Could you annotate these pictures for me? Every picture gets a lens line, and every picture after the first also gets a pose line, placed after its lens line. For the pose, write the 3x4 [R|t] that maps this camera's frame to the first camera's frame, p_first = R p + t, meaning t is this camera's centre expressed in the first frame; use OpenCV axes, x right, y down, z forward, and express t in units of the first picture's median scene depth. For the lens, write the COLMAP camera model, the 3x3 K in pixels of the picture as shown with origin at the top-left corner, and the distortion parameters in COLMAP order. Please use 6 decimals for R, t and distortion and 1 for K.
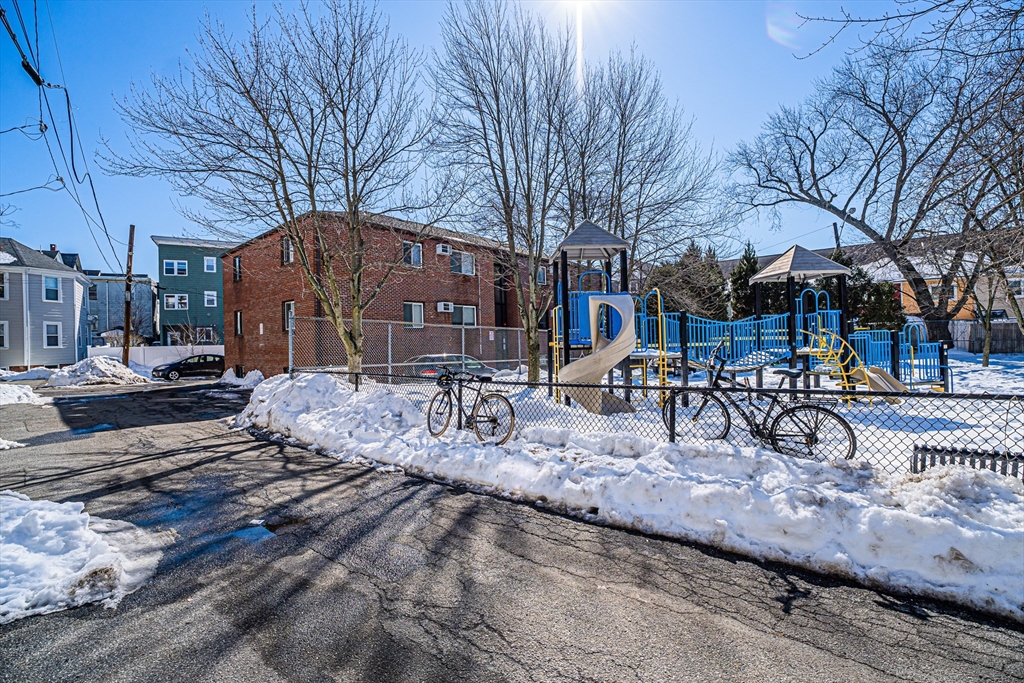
lens RADIAL K [[447.7, 0, 512.4], [0, 447.7, 340.7], [0, 0, 1]] dist [-0.070425, 0.015694]
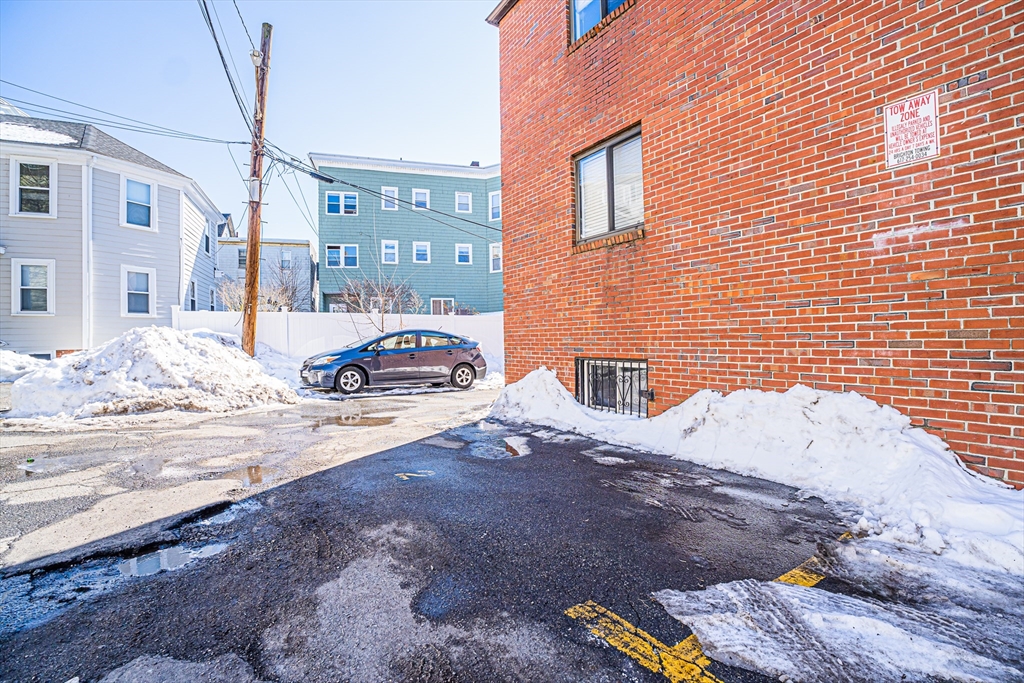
lens RADIAL K [[447.7, 0, 512.4], [0, 447.7, 340.7], [0, 0, 1]] dist [-0.070425, 0.015694]
pose [[0.962544, 0.015115, -0.270705, -0.526258], [-0.012674, 0.999862, 0.010764, 0.037034], [0.270830, -0.006930, 0.962602, 0.641658]]
